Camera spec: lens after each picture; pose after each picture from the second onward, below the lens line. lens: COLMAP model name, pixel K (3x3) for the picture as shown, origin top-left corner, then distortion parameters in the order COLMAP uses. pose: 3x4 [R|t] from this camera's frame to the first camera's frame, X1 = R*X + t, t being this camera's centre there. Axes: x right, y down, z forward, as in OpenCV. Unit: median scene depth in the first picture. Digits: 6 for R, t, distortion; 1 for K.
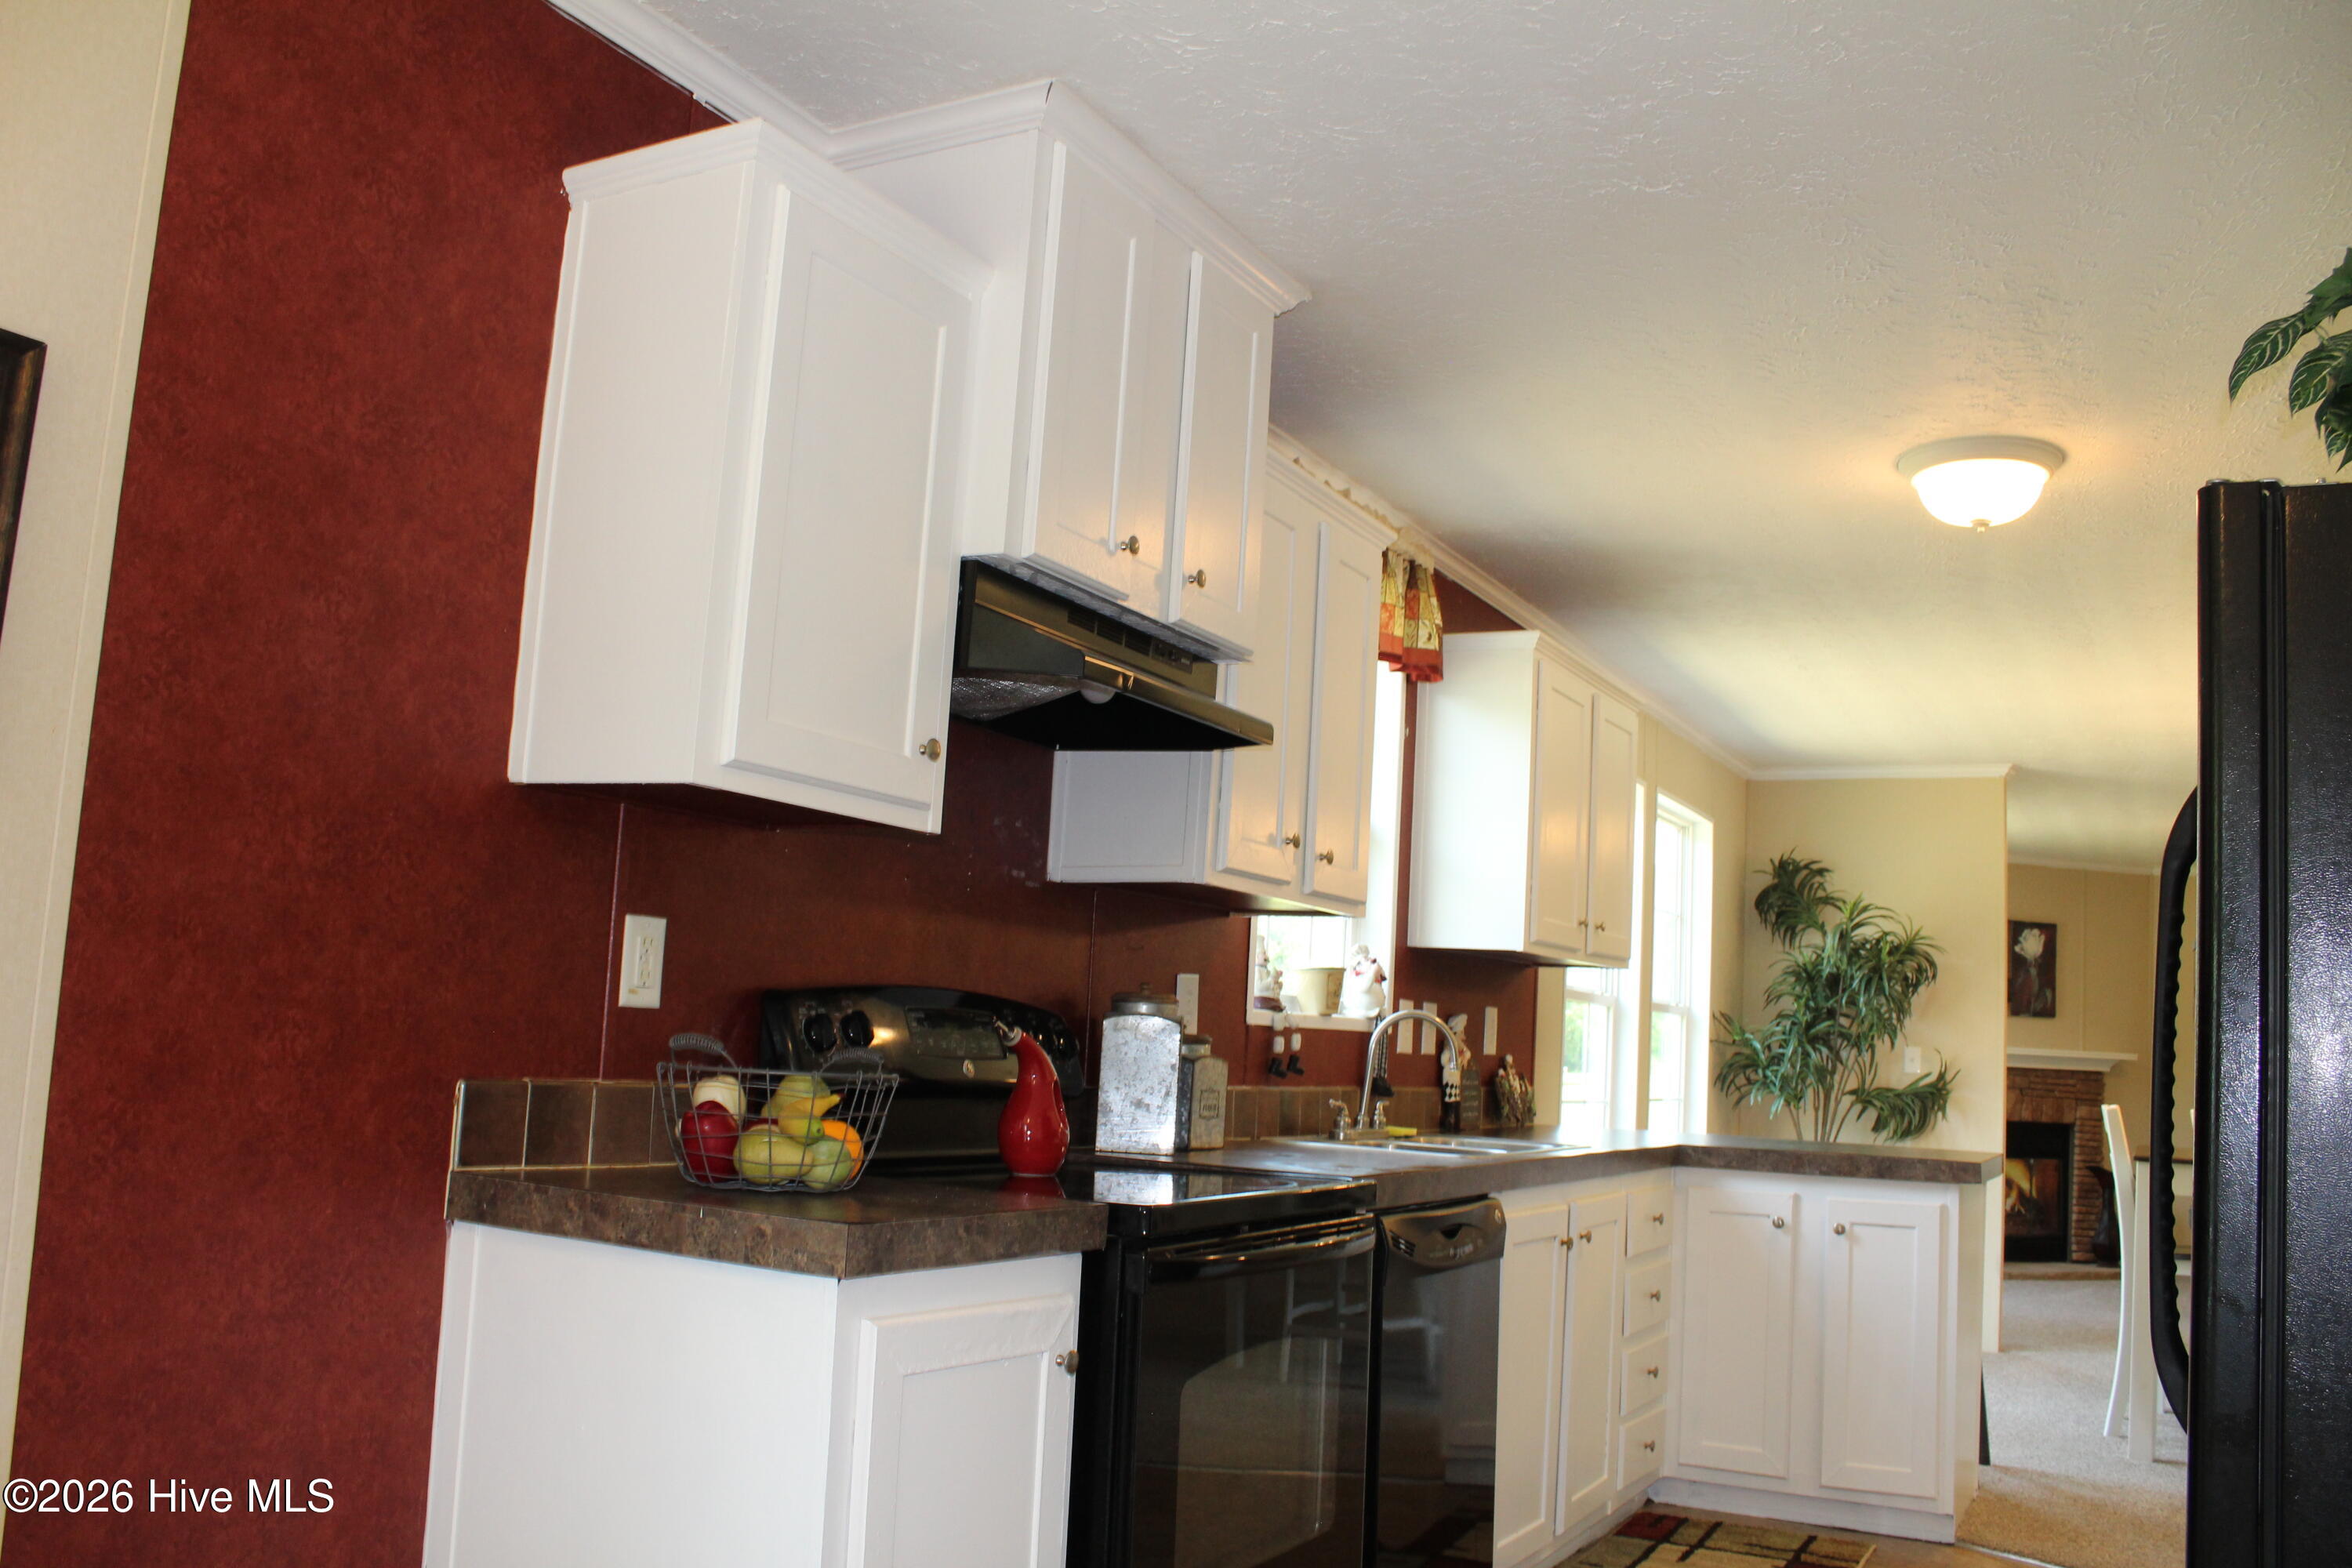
lens RADIAL K [[1942.9, 0, 1170.6], [0, 1942.9, 773.7], [0, 0, 1]] dist [-0.169027, 0.152349]
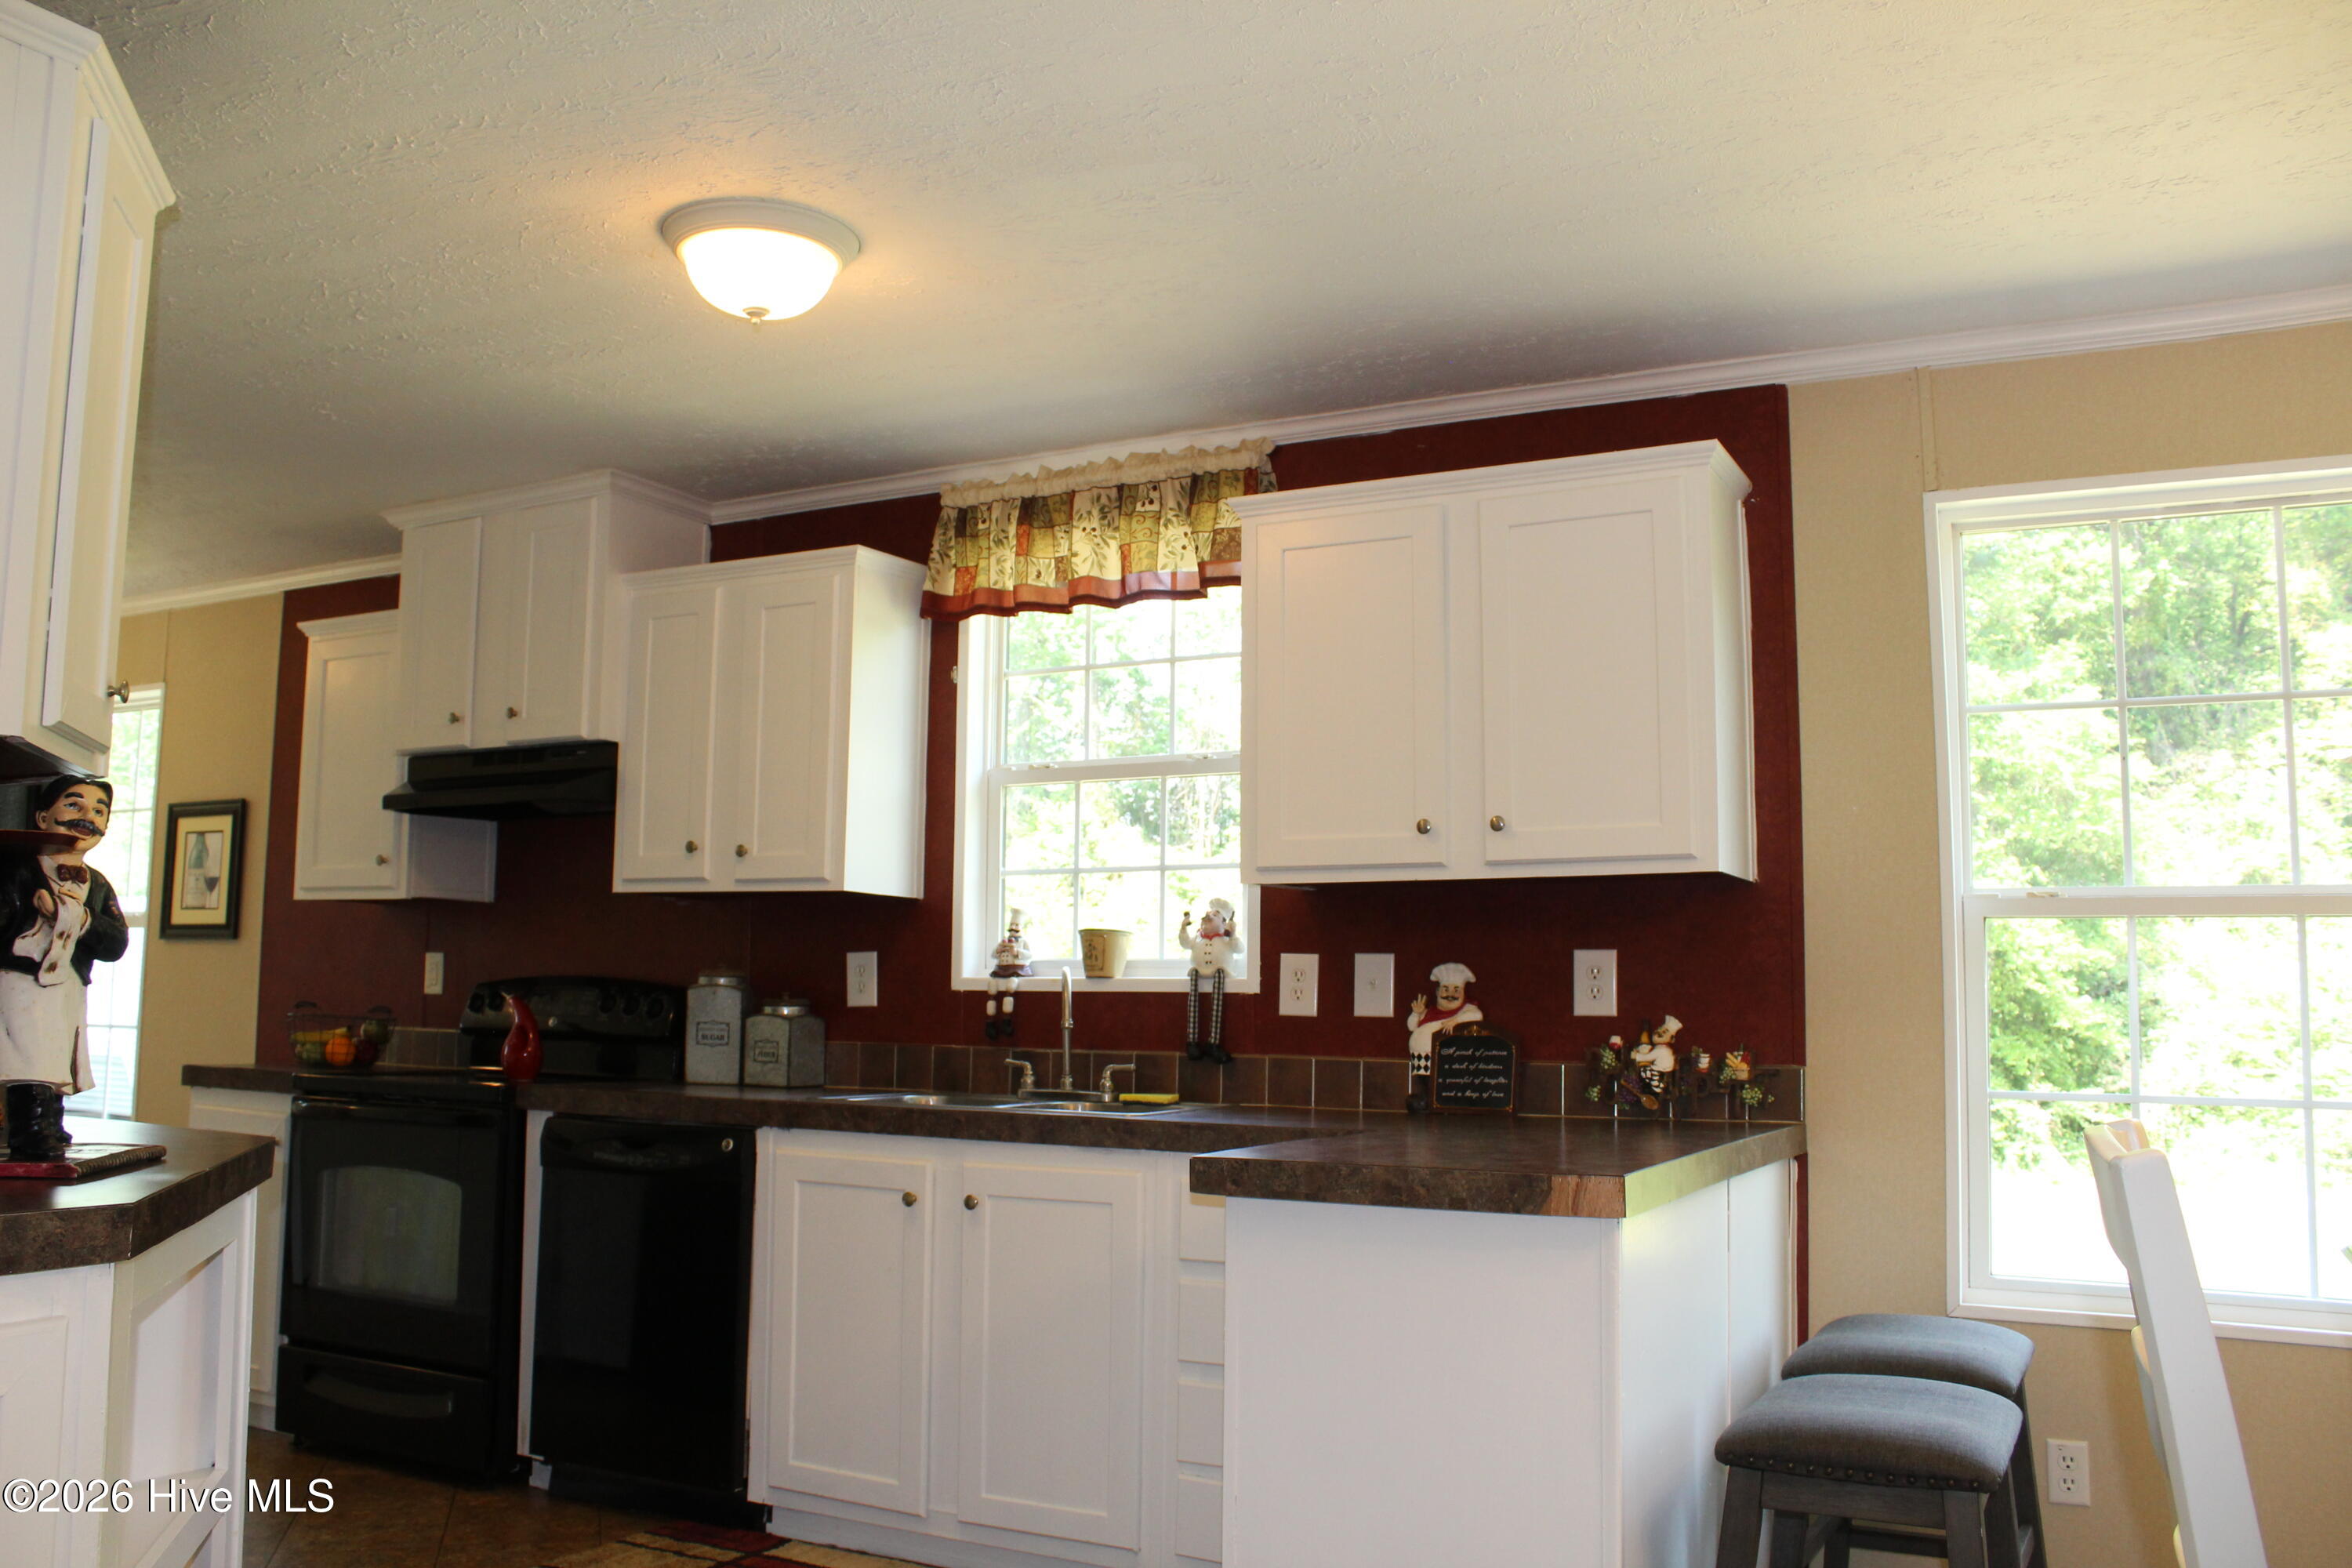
lens RADIAL K [[1942.9, 0, 1147.0], [0, 1942.9, 771.7], [0, 0, 1]] dist [-0.169027, 0.152349]
pose [[-0.006450, -0.177073, -0.984177, 1.032326], [0.117639, 0.977229, -0.176594, 0.191655], [0.993035, -0.116917, 0.014528, 0.981332]]
